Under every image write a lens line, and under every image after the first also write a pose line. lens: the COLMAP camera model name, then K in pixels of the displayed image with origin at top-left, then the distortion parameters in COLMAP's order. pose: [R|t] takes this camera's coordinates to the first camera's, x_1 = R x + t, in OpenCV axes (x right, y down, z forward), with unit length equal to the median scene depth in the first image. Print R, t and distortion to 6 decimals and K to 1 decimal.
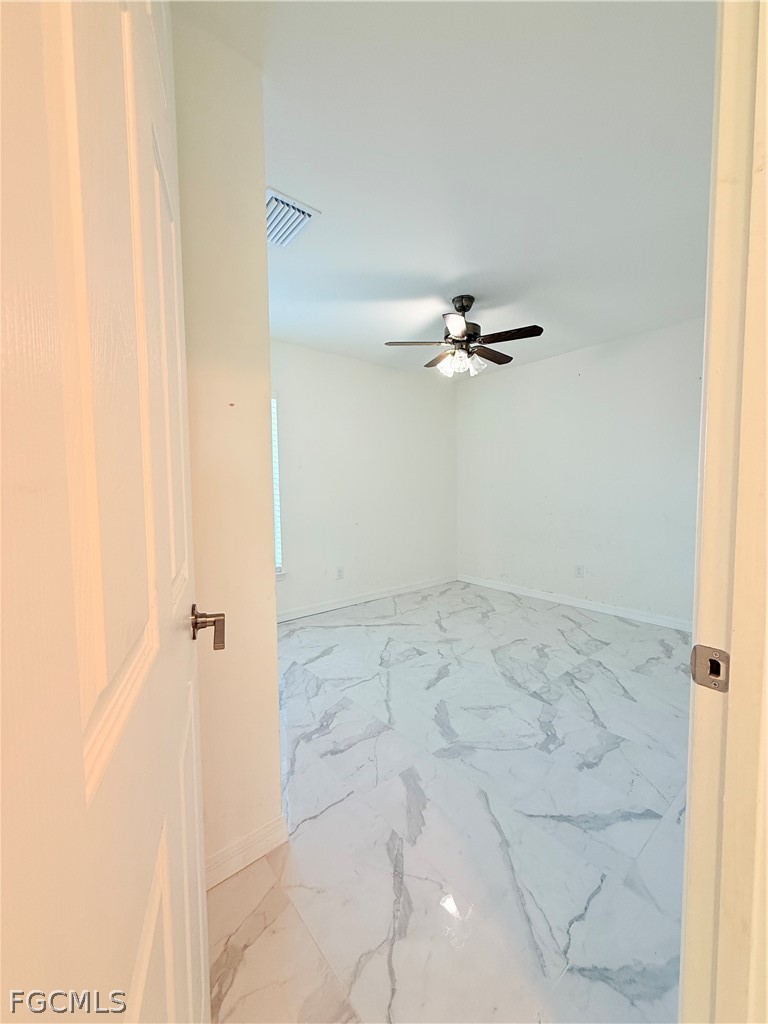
lens RADIAL K [[421.0, 0, 384.0], [0, 421.0, 512.0], [0, 0, 1]] dist [0.000288, 0.000178]
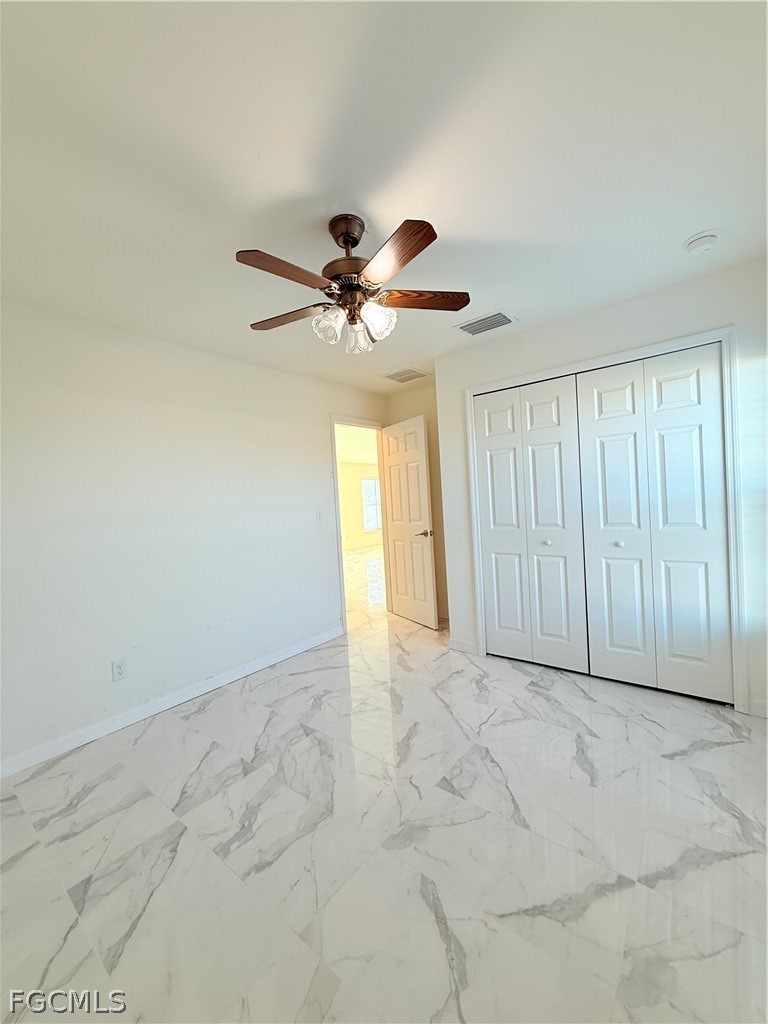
lens RADIAL K [[421.0, 0, 384.0], [0, 421.0, 512.0], [0, 0, 1]] dist [0.000288, 0.000178]
pose [[-0.978811, 0.072445, -0.191524, 0.311425], [0.054877, 0.993916, 0.095498, -0.157728], [0.197277, 0.082964, -0.976831, 1.808551]]
